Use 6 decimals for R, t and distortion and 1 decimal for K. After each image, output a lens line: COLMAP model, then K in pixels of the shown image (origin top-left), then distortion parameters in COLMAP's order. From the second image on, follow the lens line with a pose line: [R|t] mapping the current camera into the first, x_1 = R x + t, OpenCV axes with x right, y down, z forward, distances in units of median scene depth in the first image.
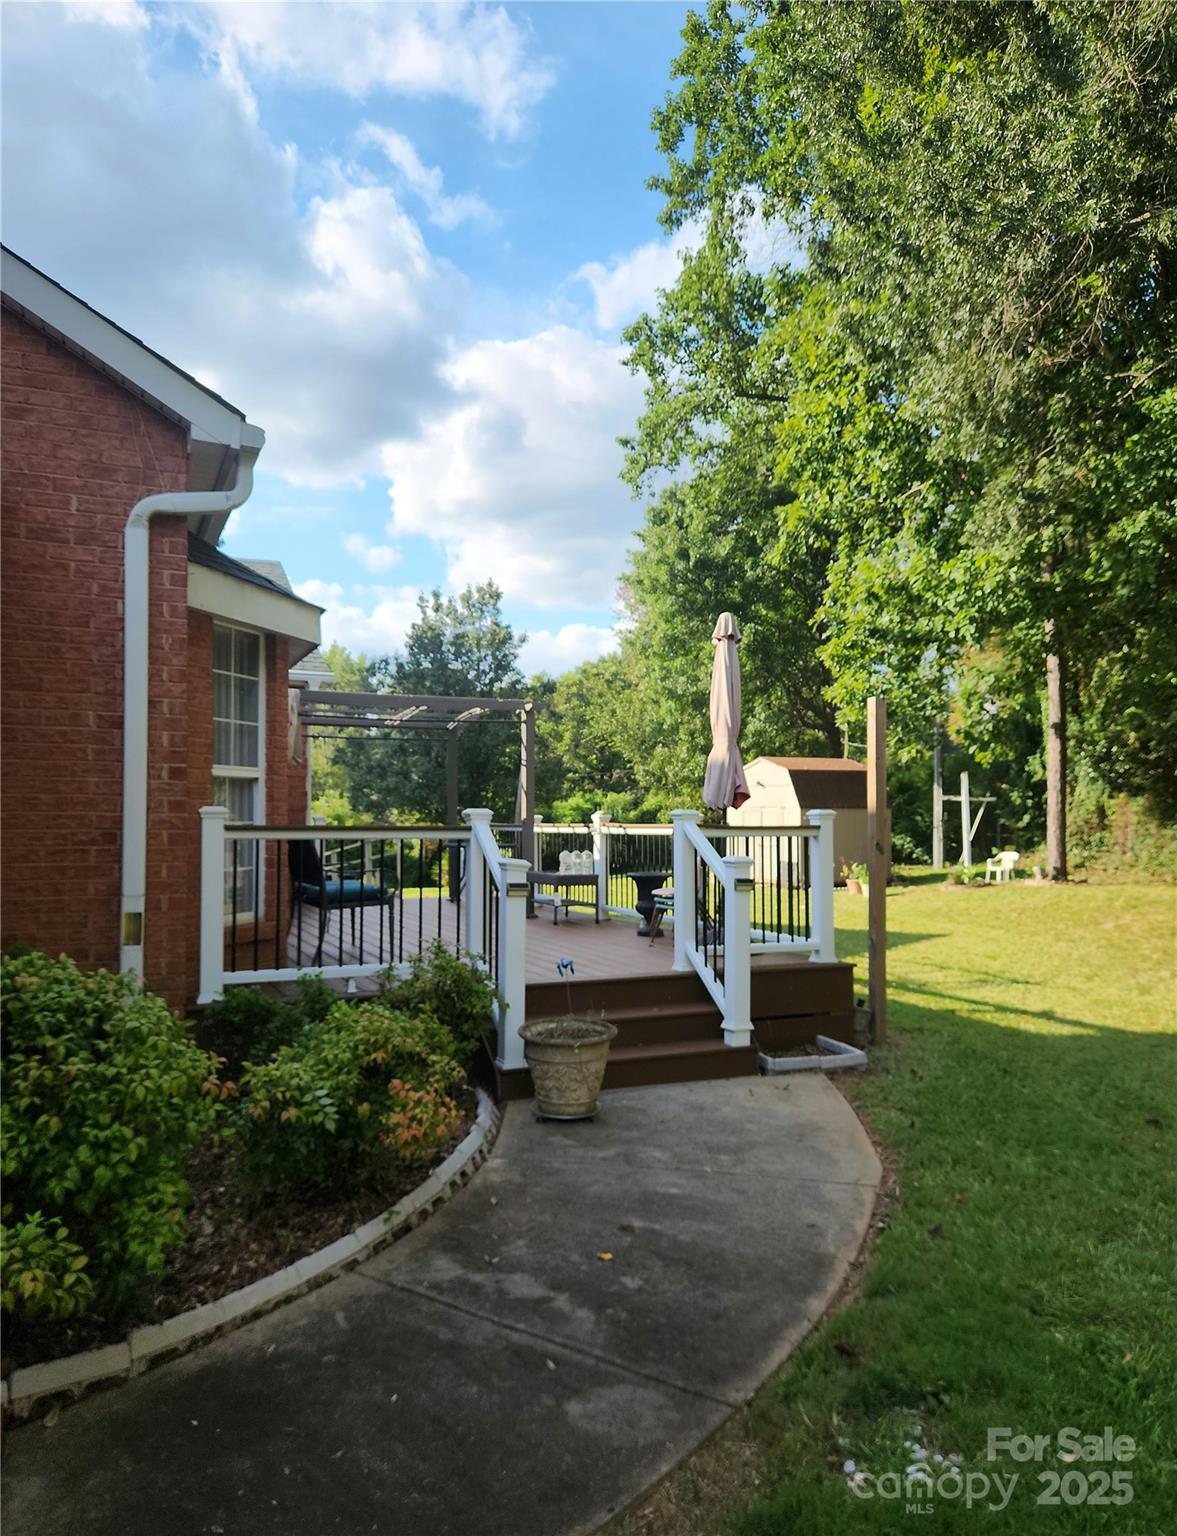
lens RADIAL K [[1163.9, 0, 588.5], [0, 1163.9, 768.0], [0, 0, 1]] dist [0.065338, 0.002604]
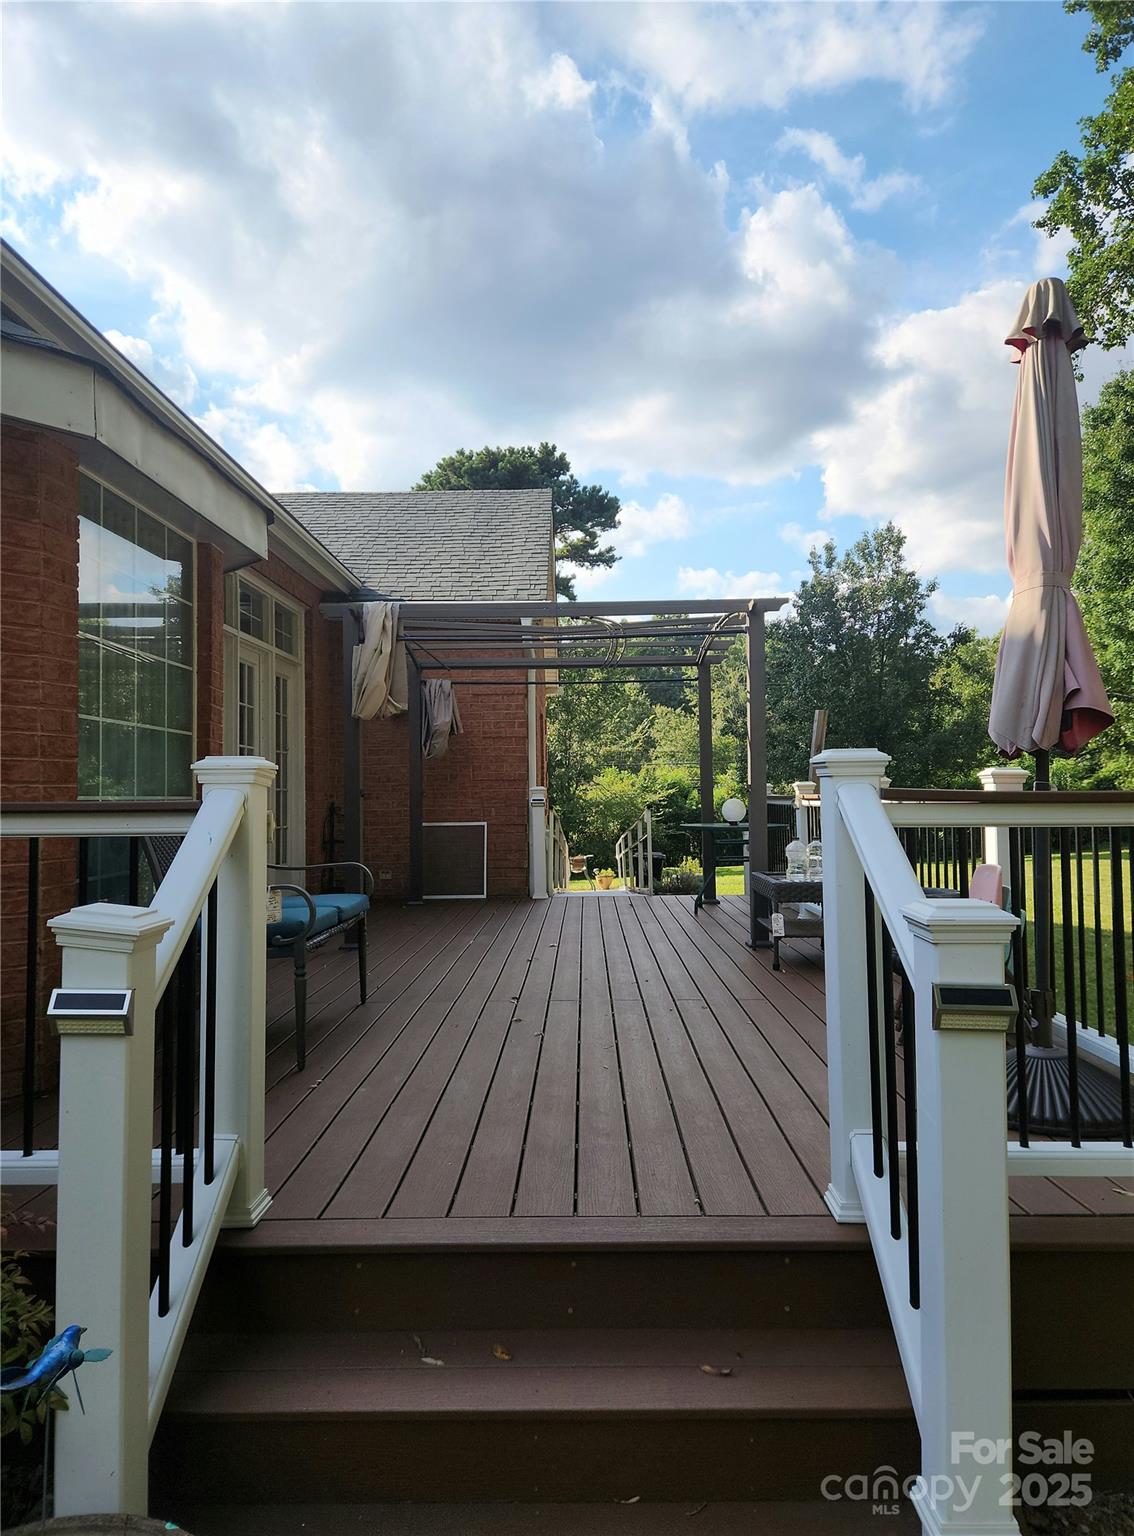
lens RADIAL K [[1027.8, 0, 567.0], [0, 1027.8, 768.0], [0, 0, 1]] dist [0.024019, -0.024923]
pose [[0.903265, -0.027279, -0.428214, 0.013248], [0.035678, 0.999296, 0.011597, 0.004105], [0.427596, -0.025753, 0.903603, 0.086631]]
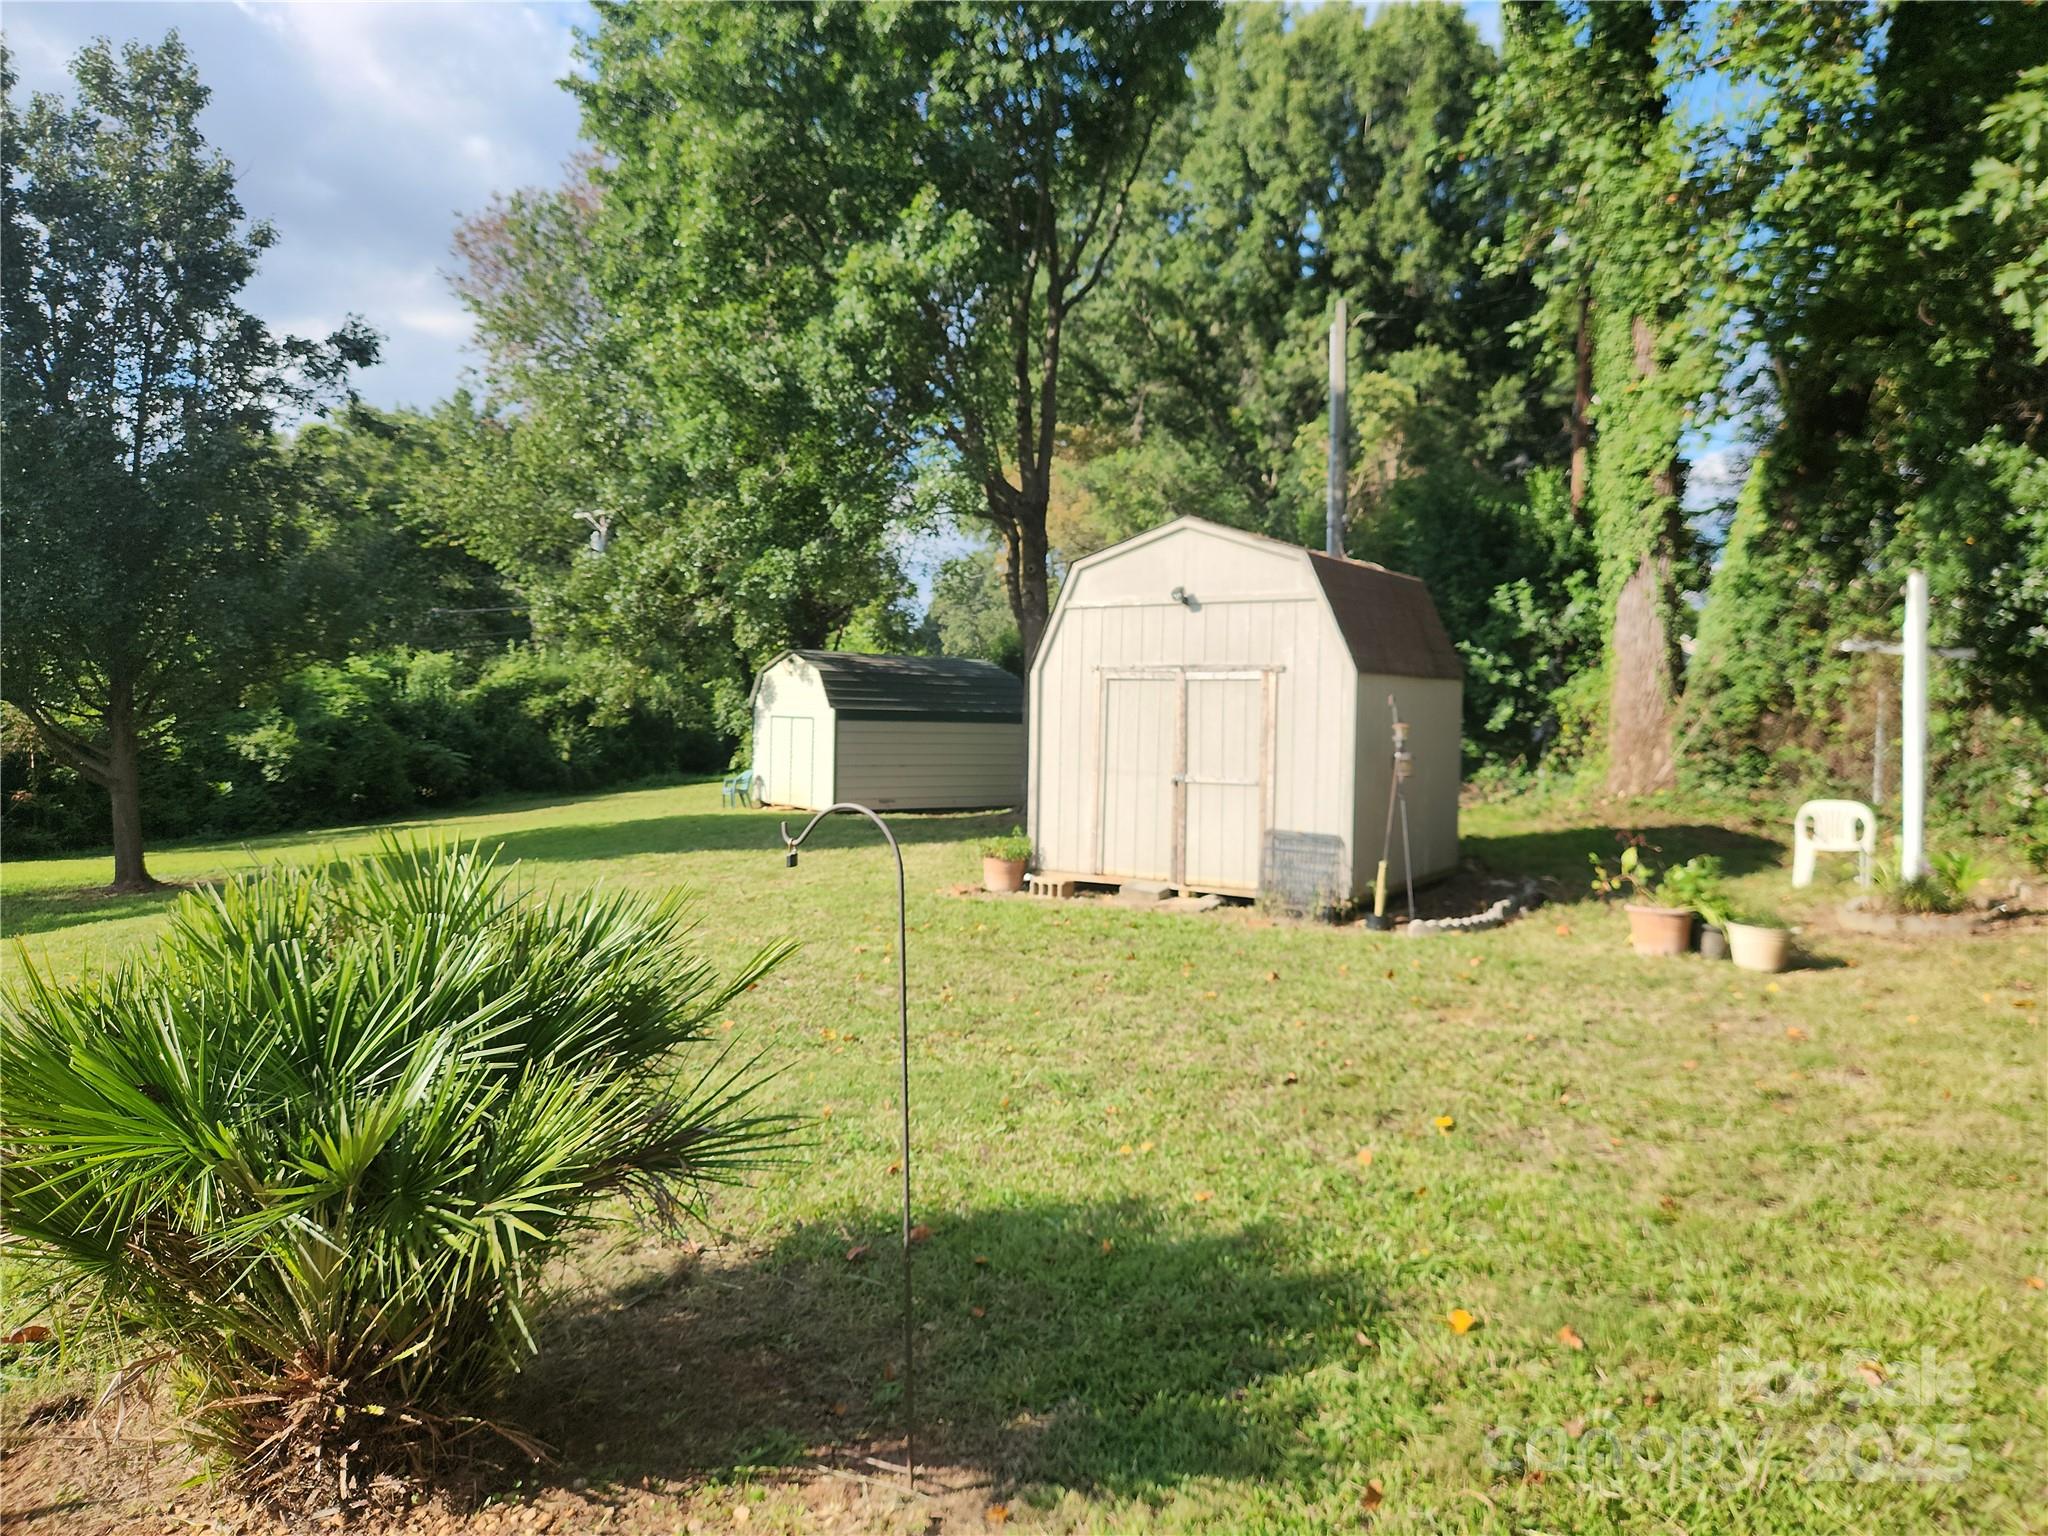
lens RADIAL K [[1383.7, 0, 1024.0], [0, 1383.7, 768.0], [0, 0, 1]] dist [0.000552, 0.001138]
pose [[0.878322, -0.000747, 0.478070, -0.028850], [-0.038761, 0.996595, 0.072769, 0.012645], [-0.476496, -0.082445, 0.875302, 0.238194]]
